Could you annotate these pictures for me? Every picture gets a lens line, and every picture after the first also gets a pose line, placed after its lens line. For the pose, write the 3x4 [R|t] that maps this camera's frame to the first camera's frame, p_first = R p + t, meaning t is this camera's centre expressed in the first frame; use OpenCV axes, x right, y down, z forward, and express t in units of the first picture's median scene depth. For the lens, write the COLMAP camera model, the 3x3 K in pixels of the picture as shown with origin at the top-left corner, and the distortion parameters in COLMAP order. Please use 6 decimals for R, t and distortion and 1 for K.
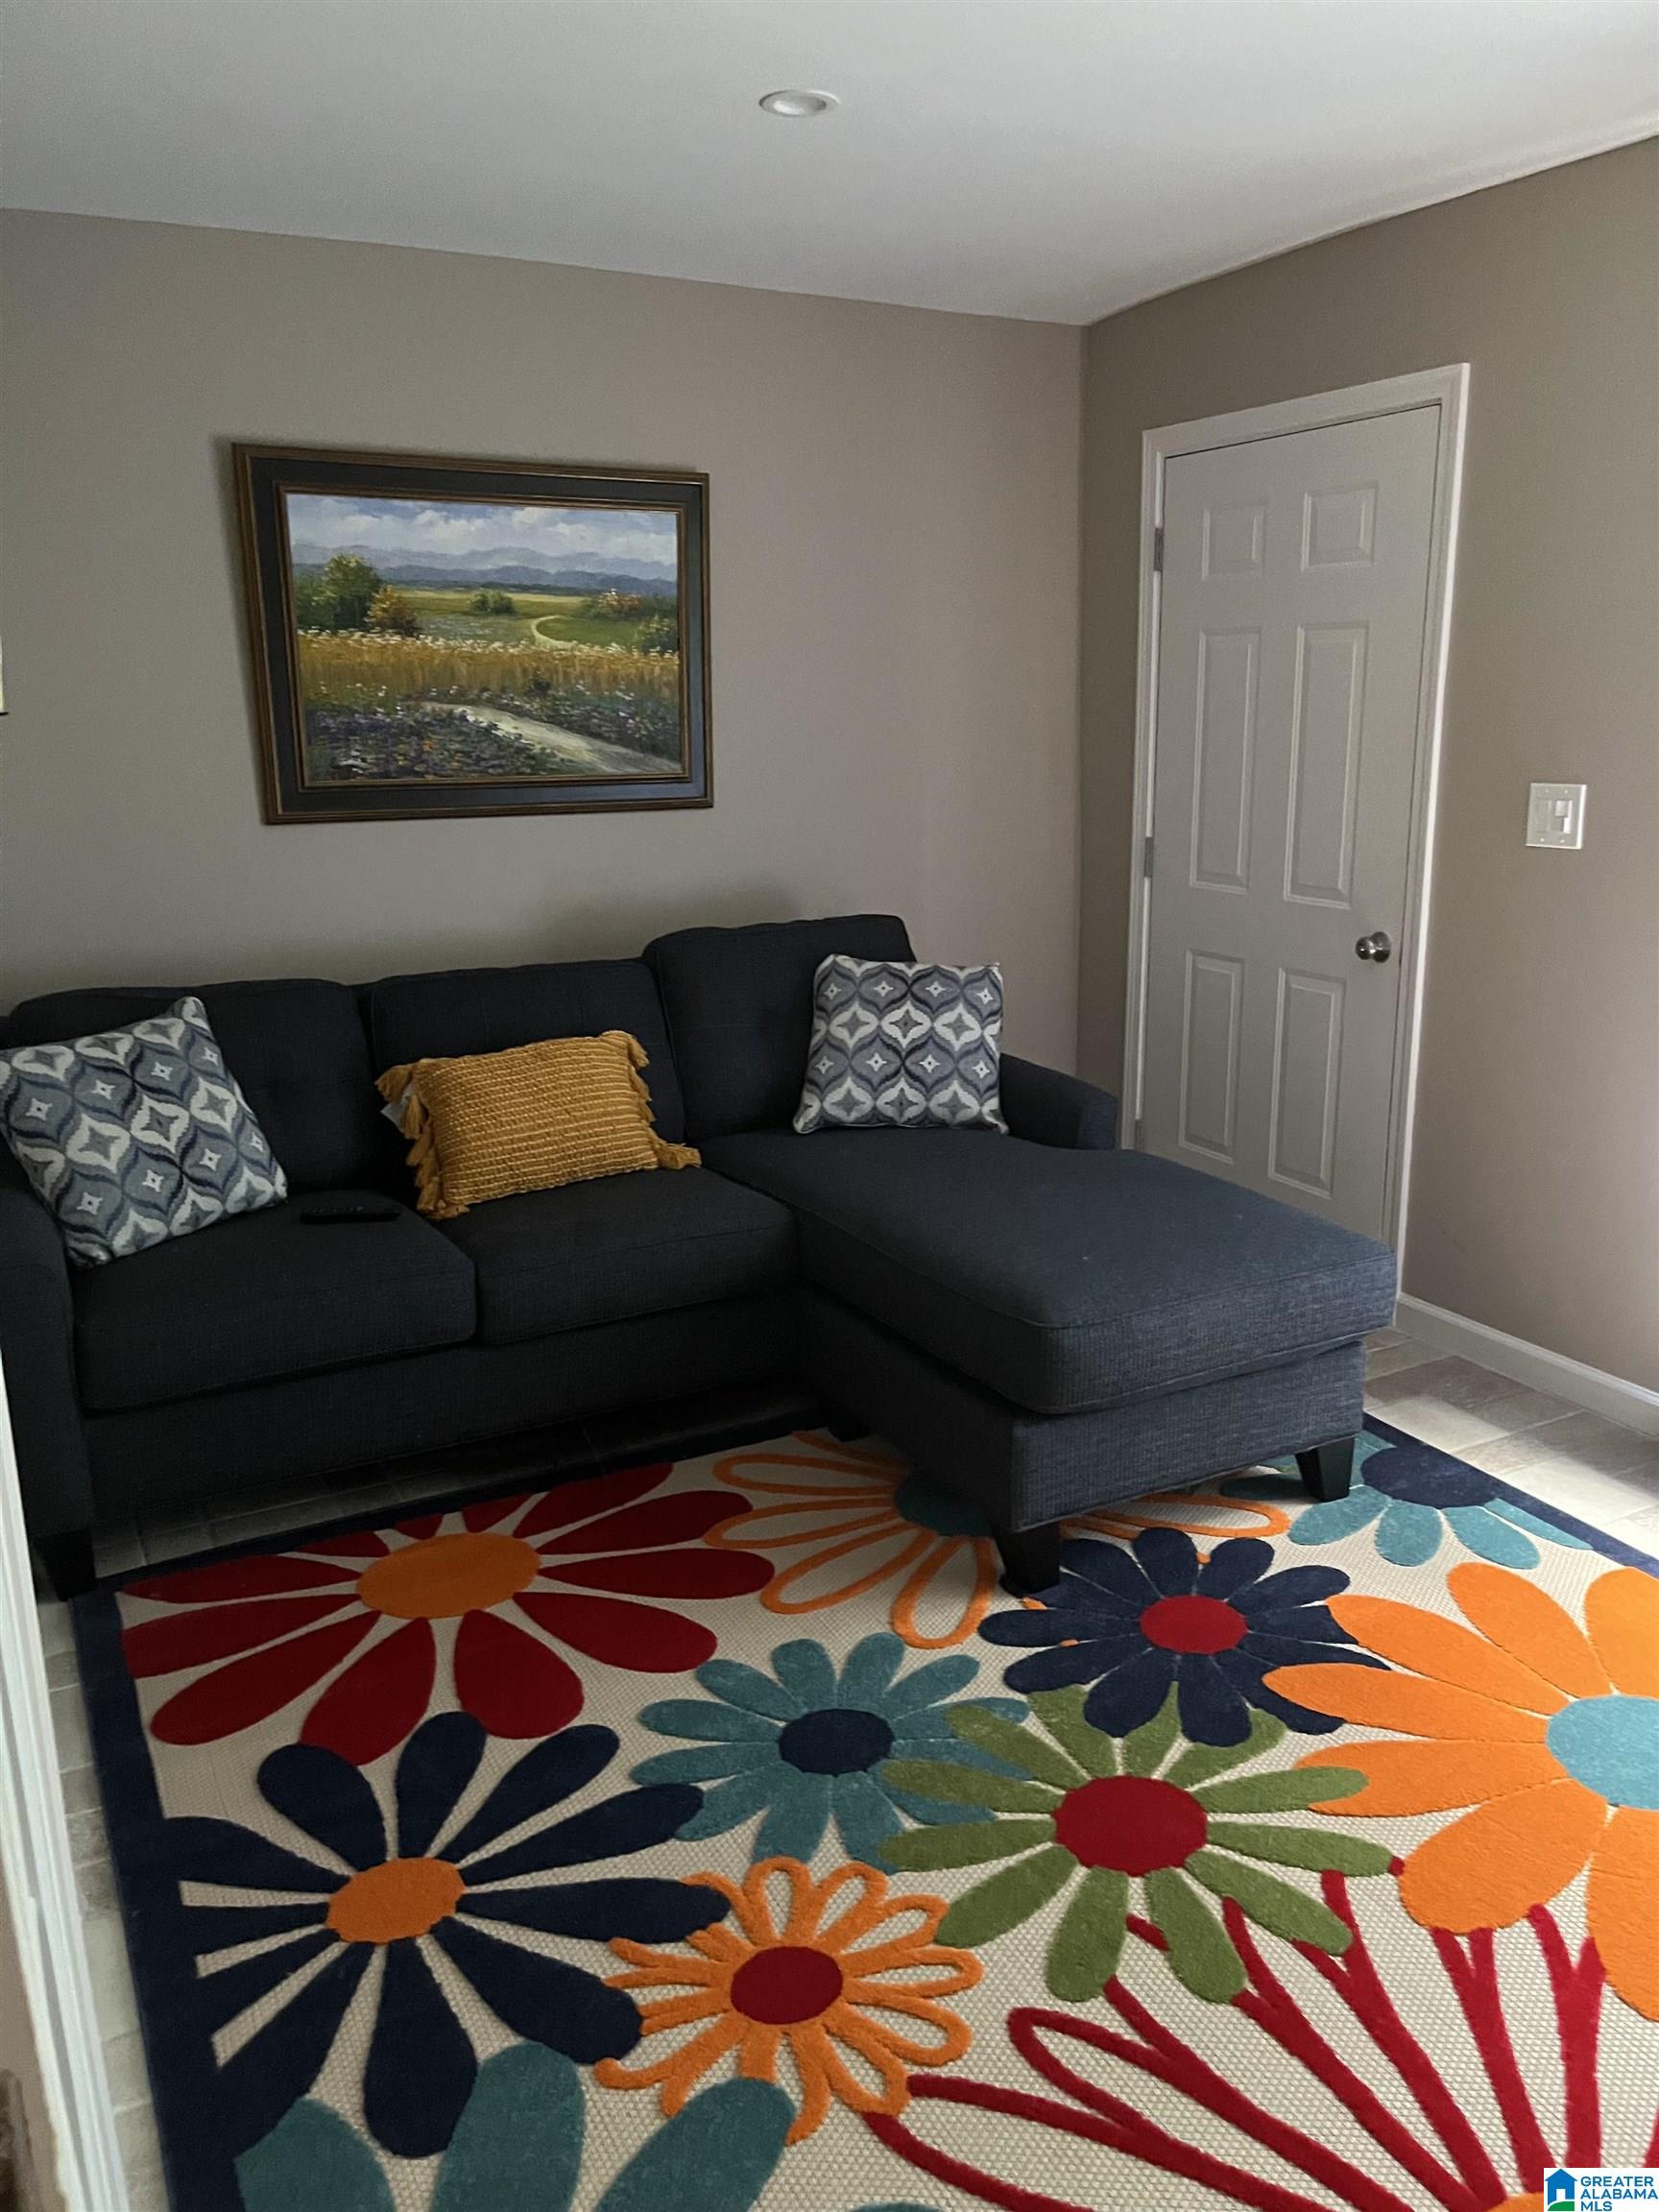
lens RADIAL K [[1697.6, 0, 829.5], [0, 1697.6, 1106.0], [0, 0, 1]] dist [0.051454, -0.059049]
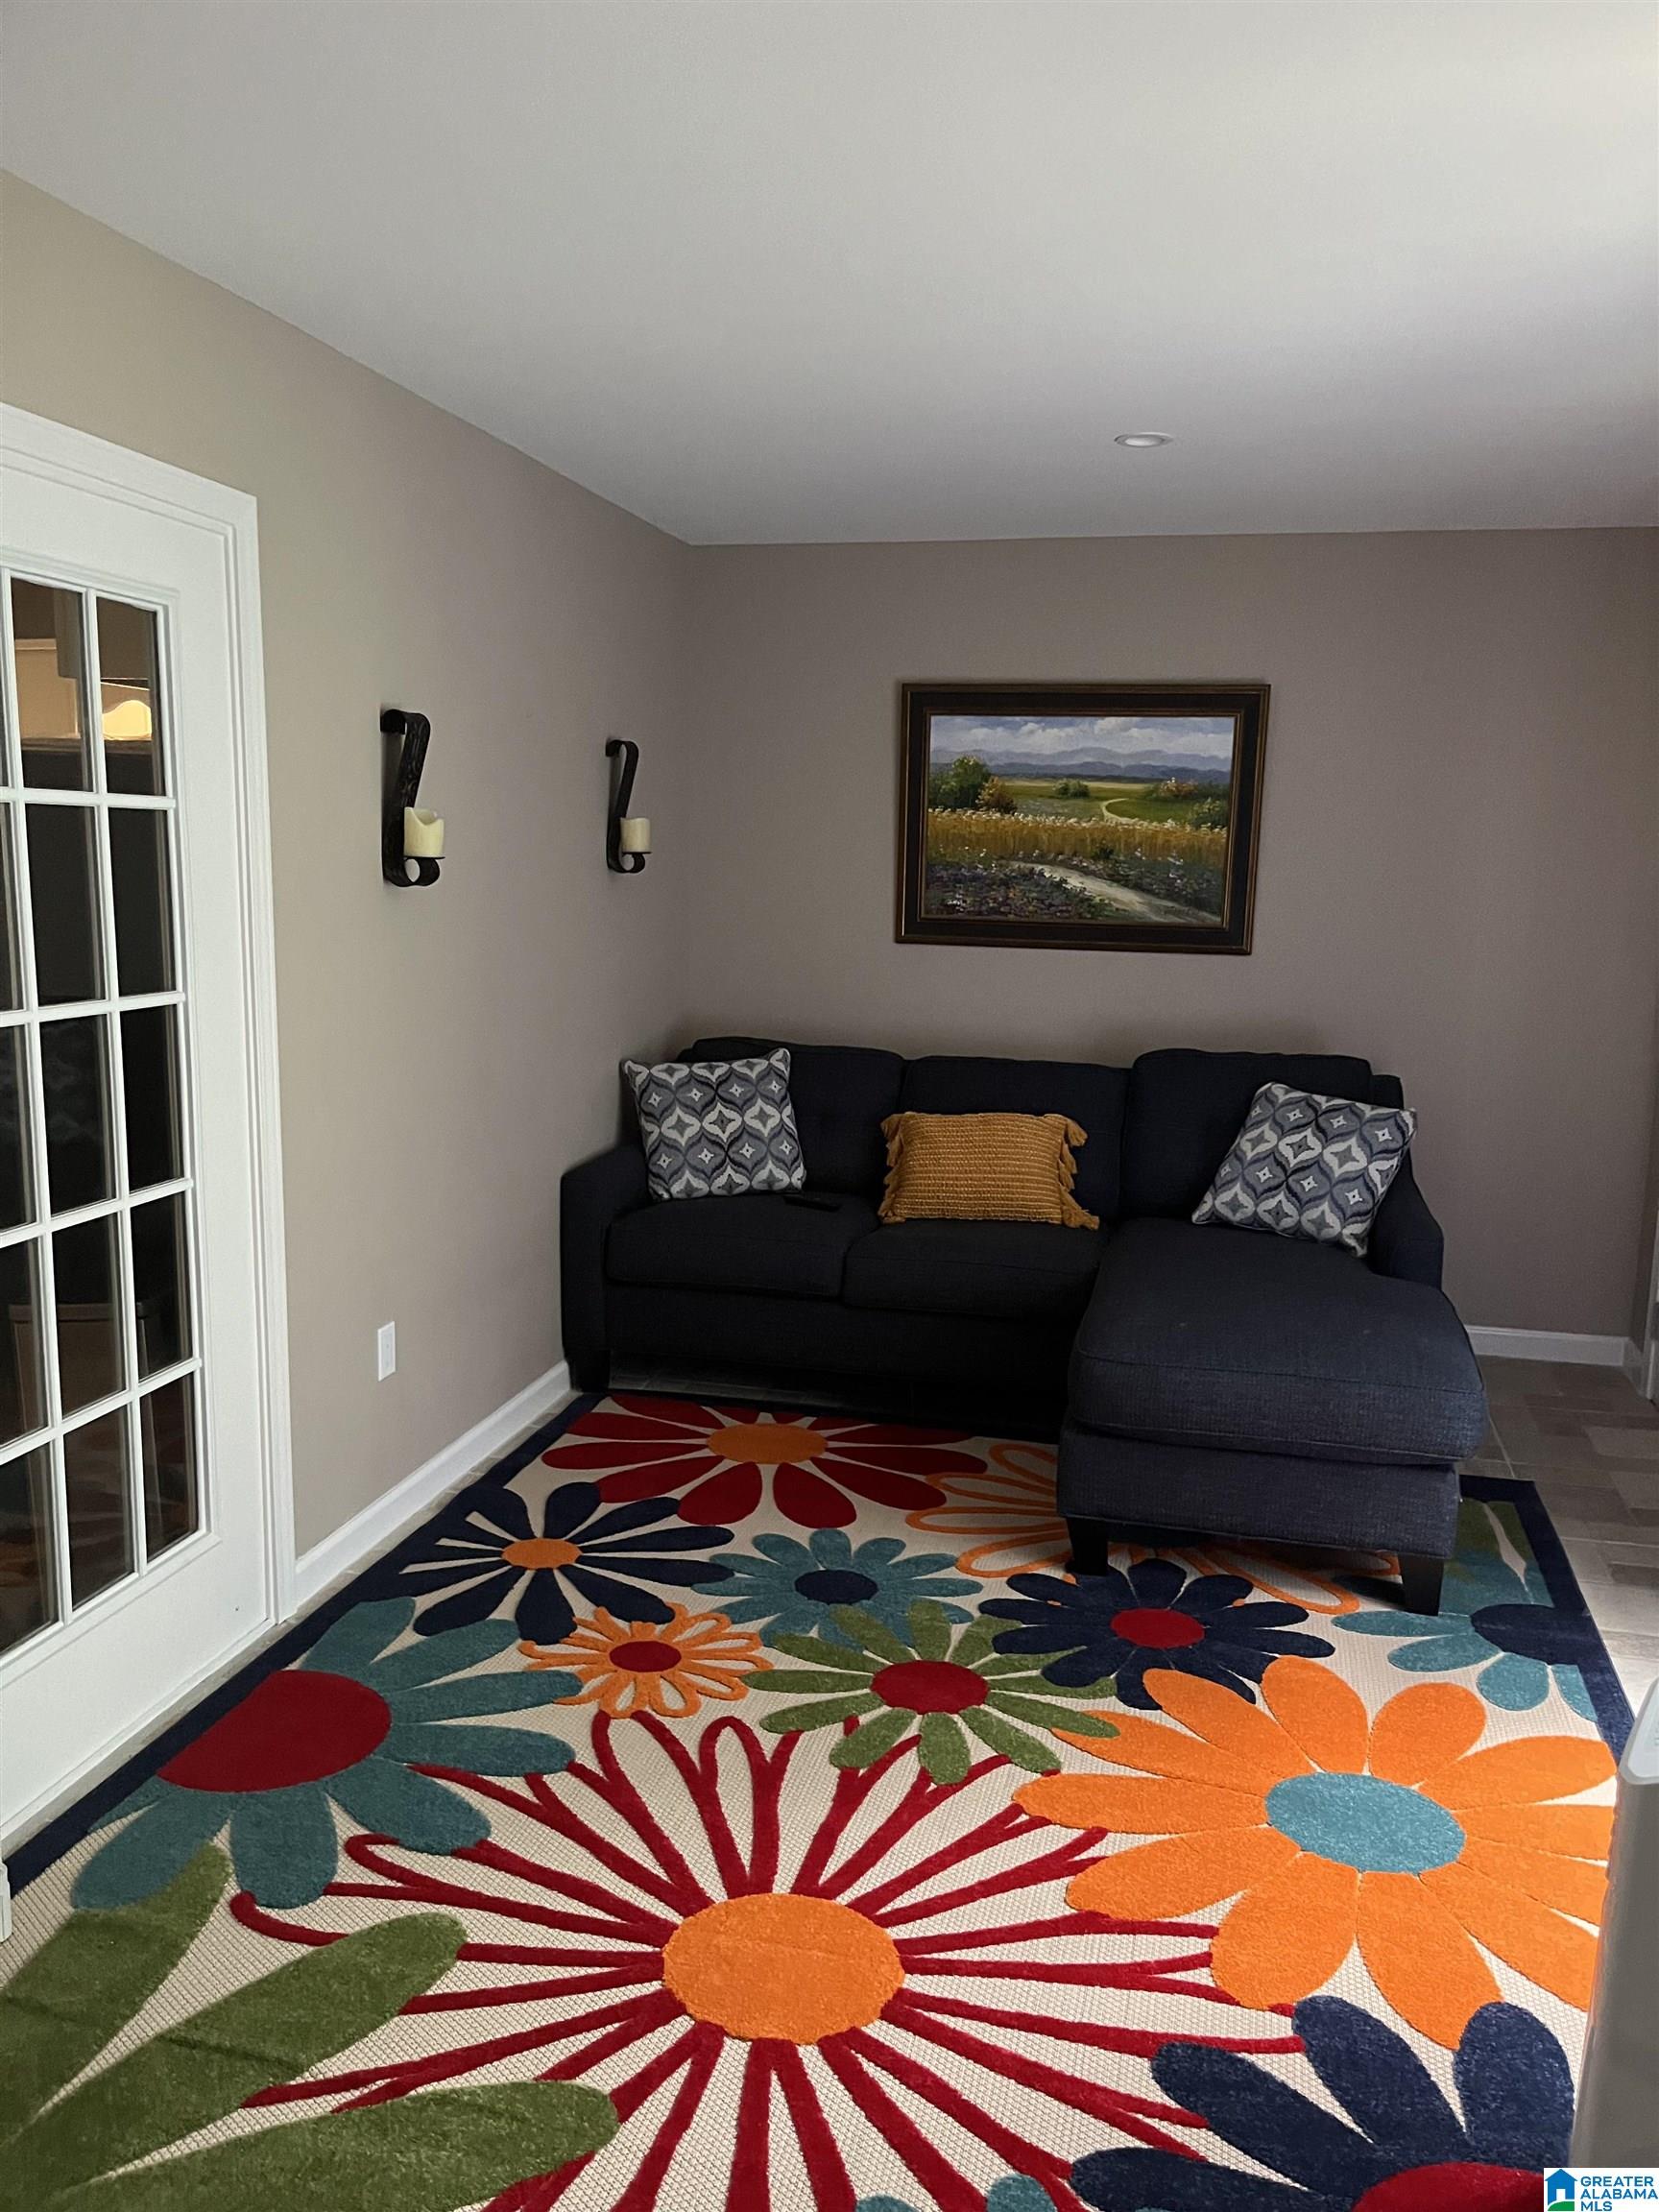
lens RADIAL K [[1697.6, 0, 829.5], [0, 1697.6, 1106.0], [0, 0, 1]] dist [0.051454, -0.059049]
pose [[0.740040, 0.129784, -0.659922, 0.608200], [-0.186635, 0.982297, -0.016109, 0.002483], [0.646148, 0.135086, 0.751162, -0.083535]]
